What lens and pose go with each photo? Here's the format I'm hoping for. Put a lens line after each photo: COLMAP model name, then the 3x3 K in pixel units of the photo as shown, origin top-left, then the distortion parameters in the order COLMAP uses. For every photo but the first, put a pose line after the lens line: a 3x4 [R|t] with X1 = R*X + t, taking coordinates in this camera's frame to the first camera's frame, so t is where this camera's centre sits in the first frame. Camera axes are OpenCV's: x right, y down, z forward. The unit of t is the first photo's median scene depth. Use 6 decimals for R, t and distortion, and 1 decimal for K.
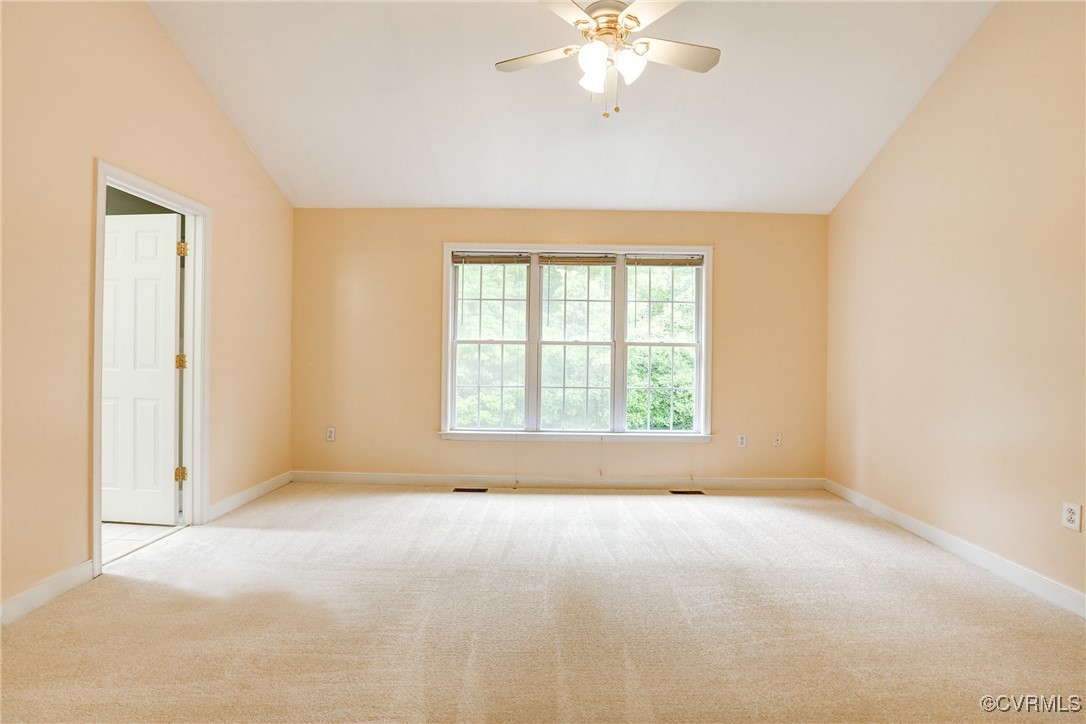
lens RADIAL K [[516.5, 0, 533.0], [0, 516.5, 357.2], [0, 0, 1]] dist [-0.012126, 0.005967]
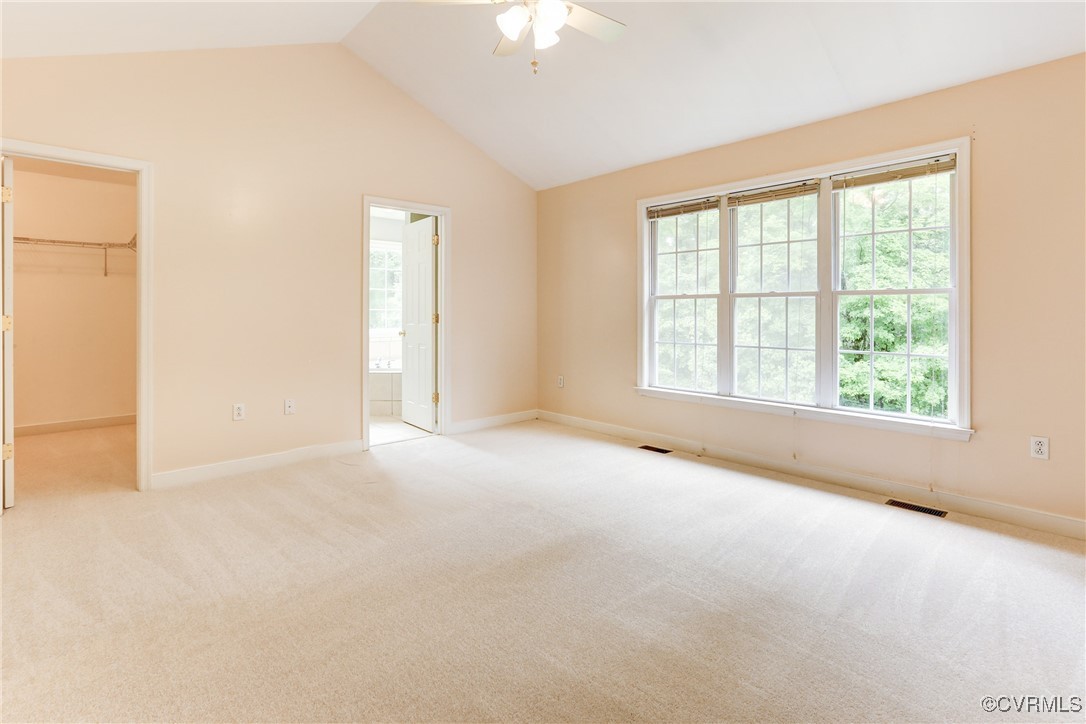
lens RADIAL K [[516.5, 0, 518.2], [0, 516.5, 313.1], [0, 0, 1]] dist [-0.012126, 0.005967]
pose [[0.682223, -0.013062, -0.731028, 0.411707], [0.007231, 0.999912, -0.011118, 0.008874], [0.731109, 0.002299, 0.682257, 0.140080]]
